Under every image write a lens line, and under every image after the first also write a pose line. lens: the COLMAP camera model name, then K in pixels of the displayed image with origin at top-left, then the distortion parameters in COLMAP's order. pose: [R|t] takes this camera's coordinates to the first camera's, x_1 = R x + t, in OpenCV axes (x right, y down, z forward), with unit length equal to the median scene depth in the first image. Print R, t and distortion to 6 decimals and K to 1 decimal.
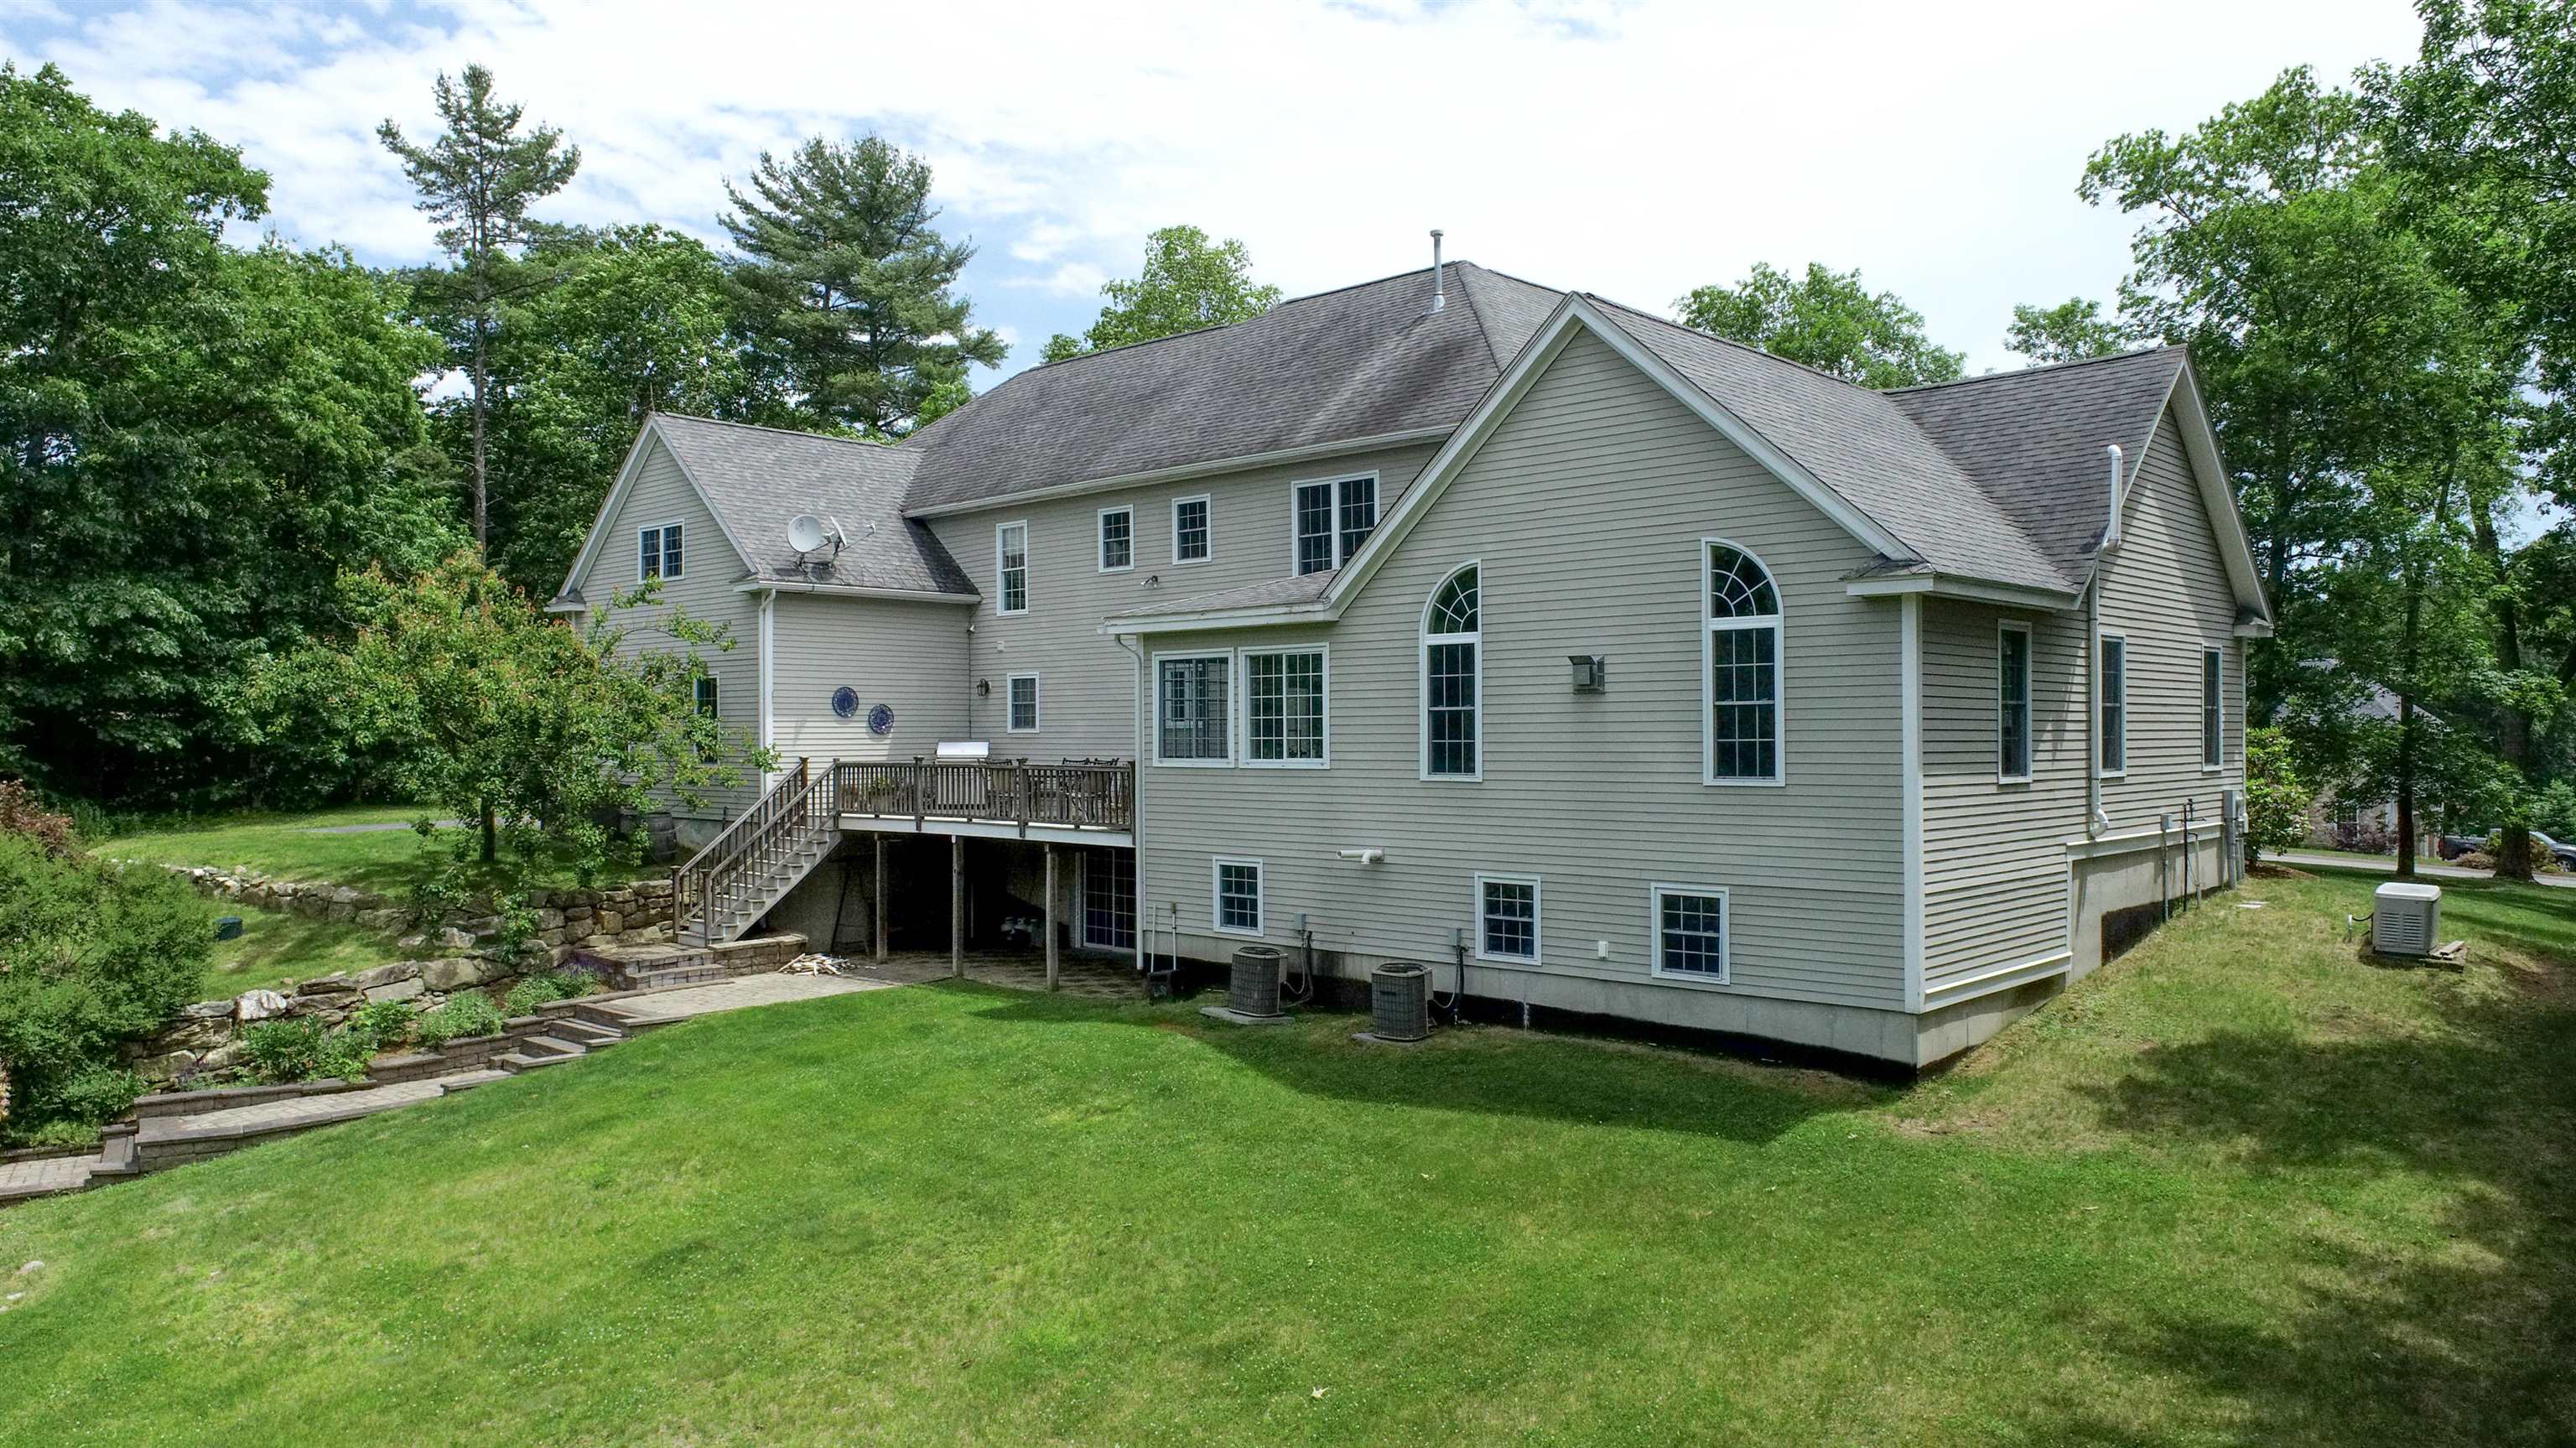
lens RADIAL K [[1733.7, 0, 1288.5], [0, 1733.7, 724.9], [0, 0, 1]] dist [-0.004683, -0.000468]
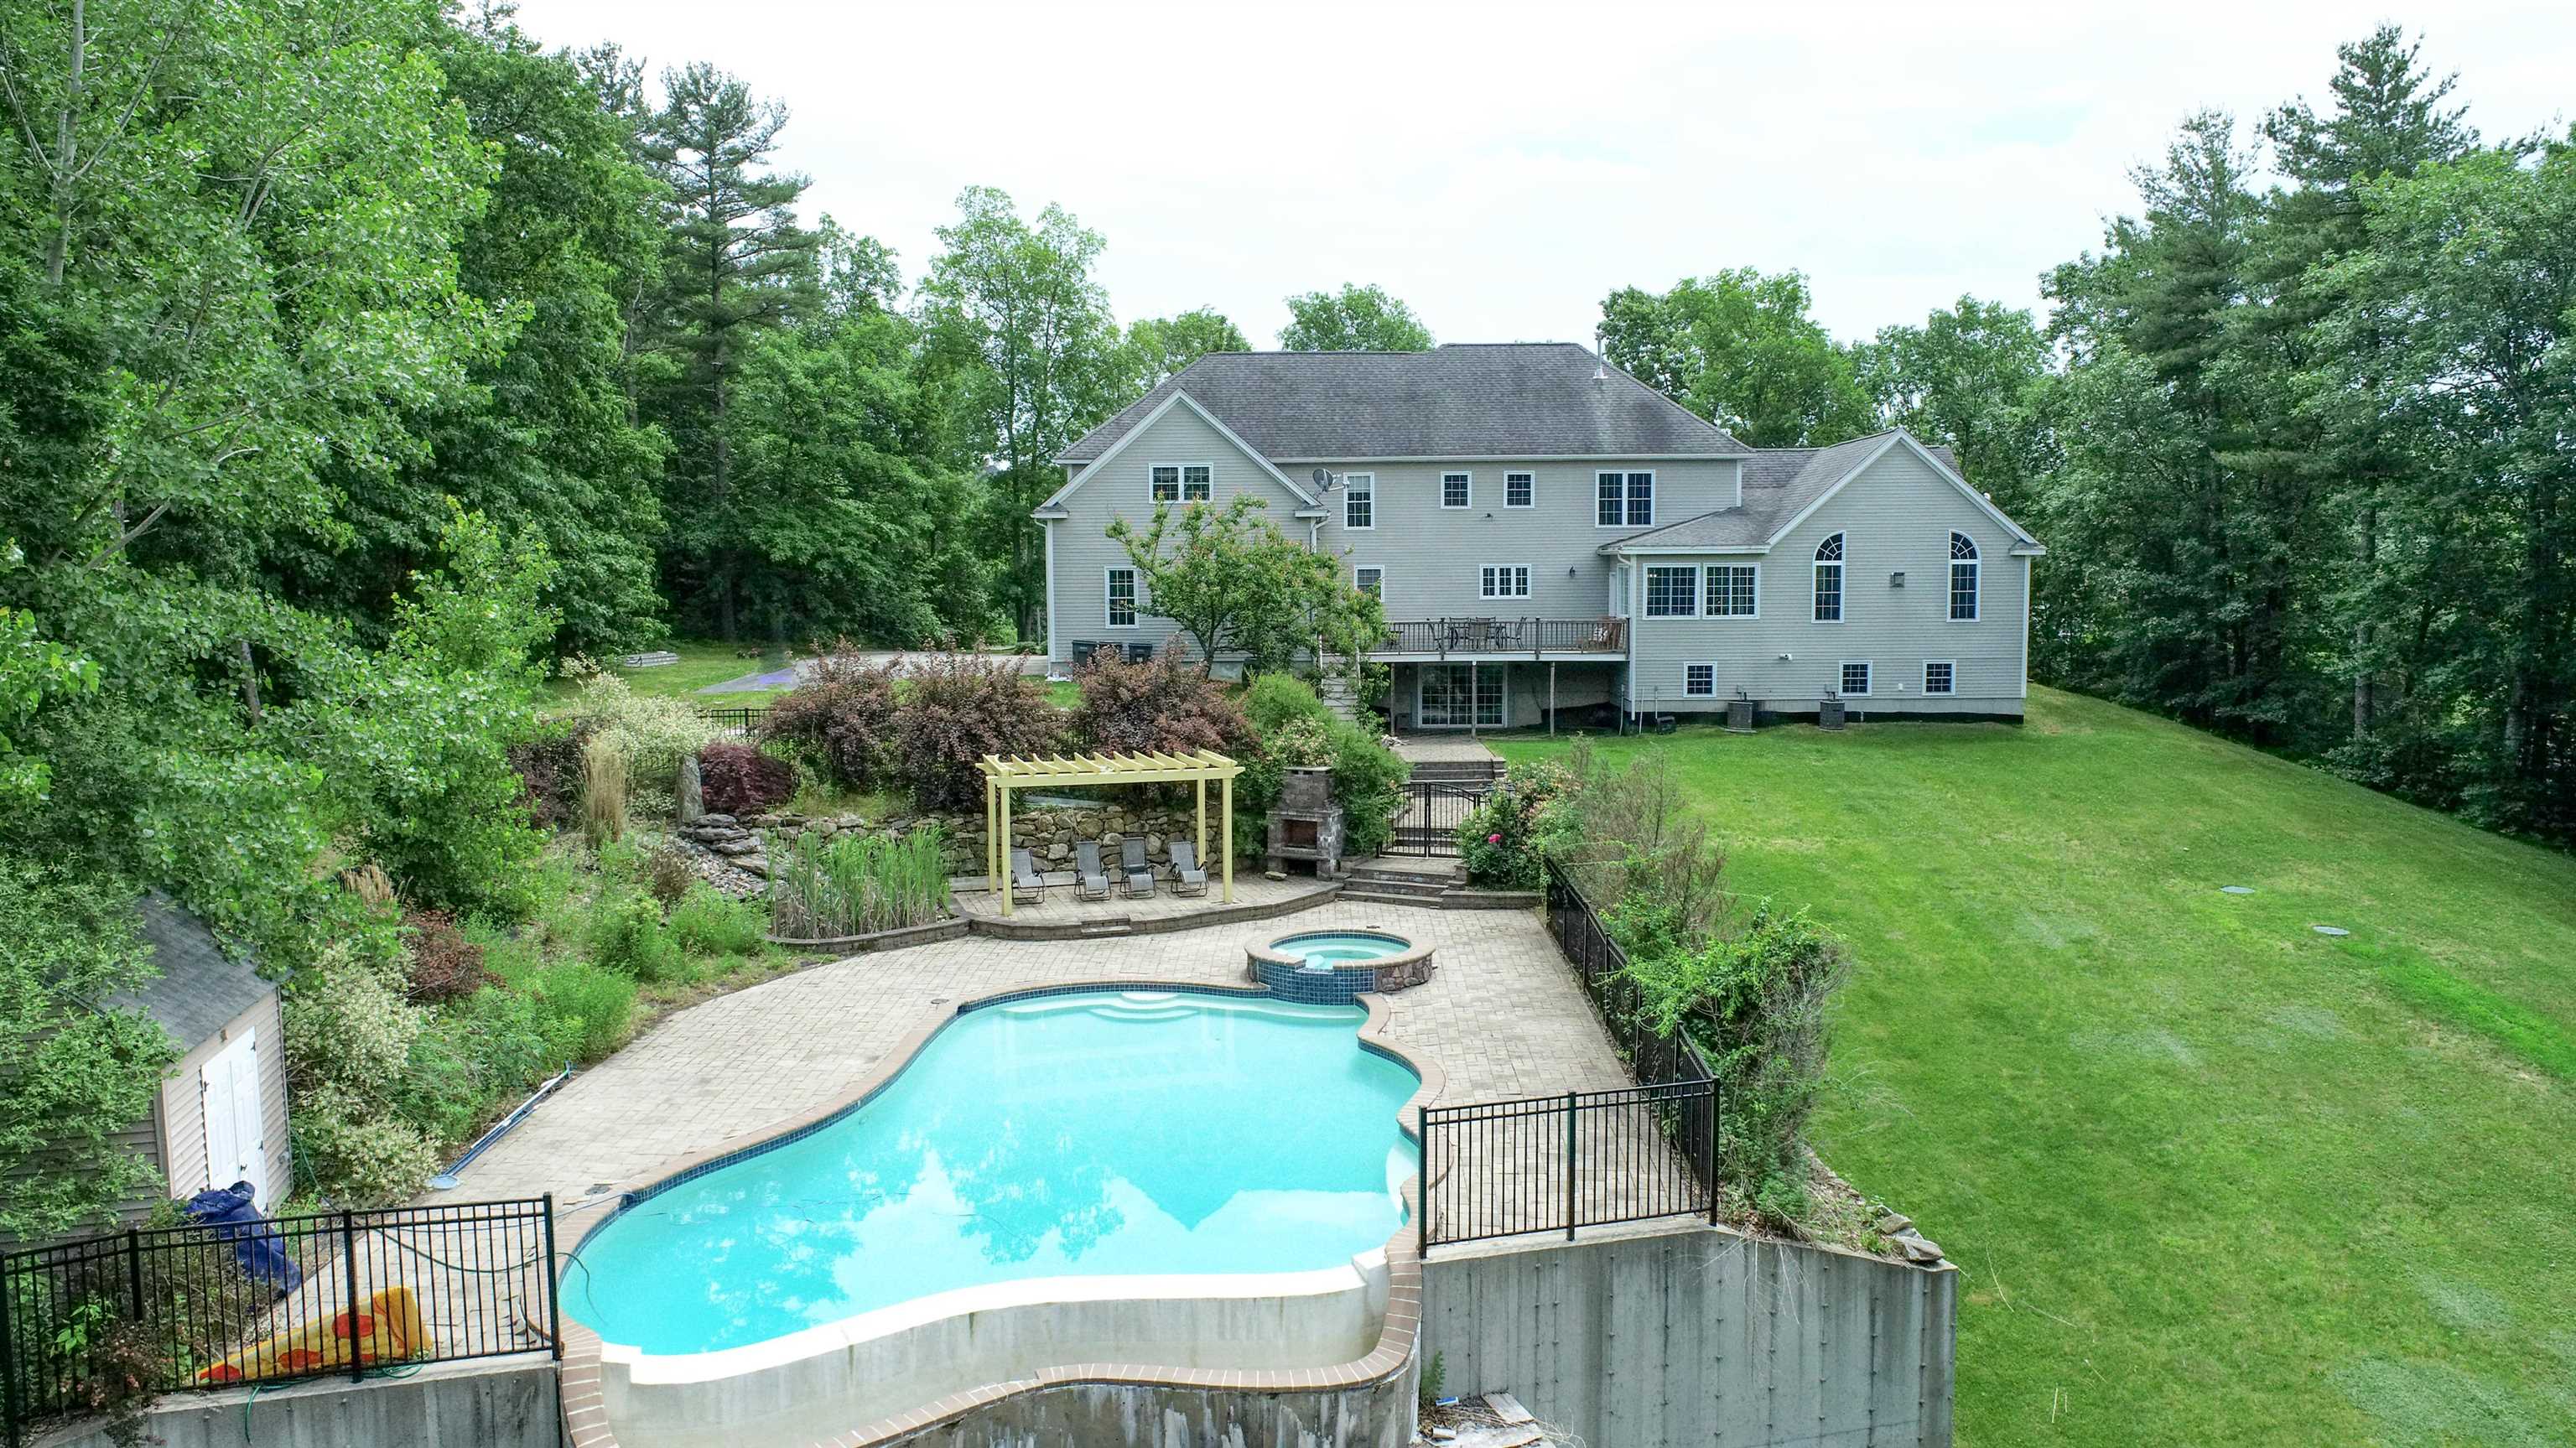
lens RADIAL K [[1733.7, 0, 1288.8], [0, 1733.7, 729.7], [0, 0, 1]] dist [-0.004683, -0.000468]
pose [[0.737682, -0.063405, 0.672165, -1.897396], [0.000968, 0.995679, 0.092860, -0.040192], [-0.675148, -0.067851, 0.734555, -0.240069]]
